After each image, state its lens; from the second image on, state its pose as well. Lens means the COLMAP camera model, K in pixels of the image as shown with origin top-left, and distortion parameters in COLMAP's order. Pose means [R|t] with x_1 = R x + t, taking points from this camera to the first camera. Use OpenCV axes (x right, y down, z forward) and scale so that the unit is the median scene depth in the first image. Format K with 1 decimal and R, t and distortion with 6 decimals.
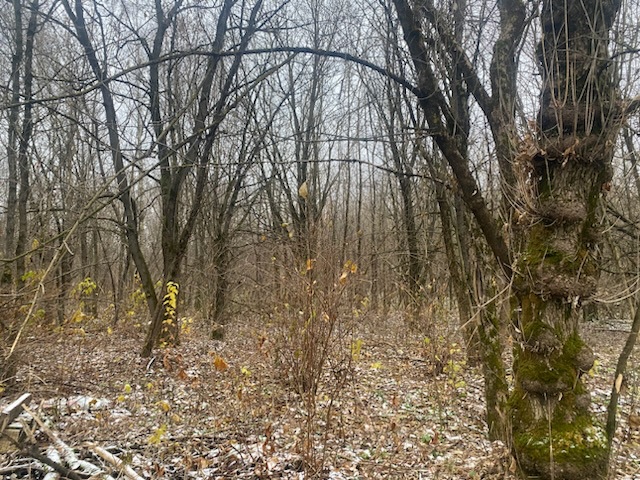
lens RADIAL K [[478.5, 0, 320.0], [0, 478.5, 240.3], [0, 0, 1]] dist [0.003045, -0.010592]
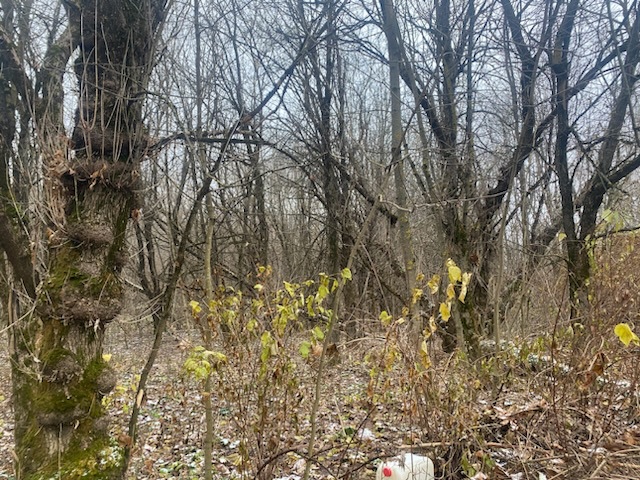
lens RADIAL K [[478.5, 0, 319.9], [0, 478.5, 241.3], [0, 0, 1]] dist [0.003045, -0.010592]
pose [[0.678579, 0.058639, 0.732183, 0.104967], [-0.034781, 0.998255, -0.047714, -0.014102], [-0.733703, 0.006912, 0.679435, -0.020710]]
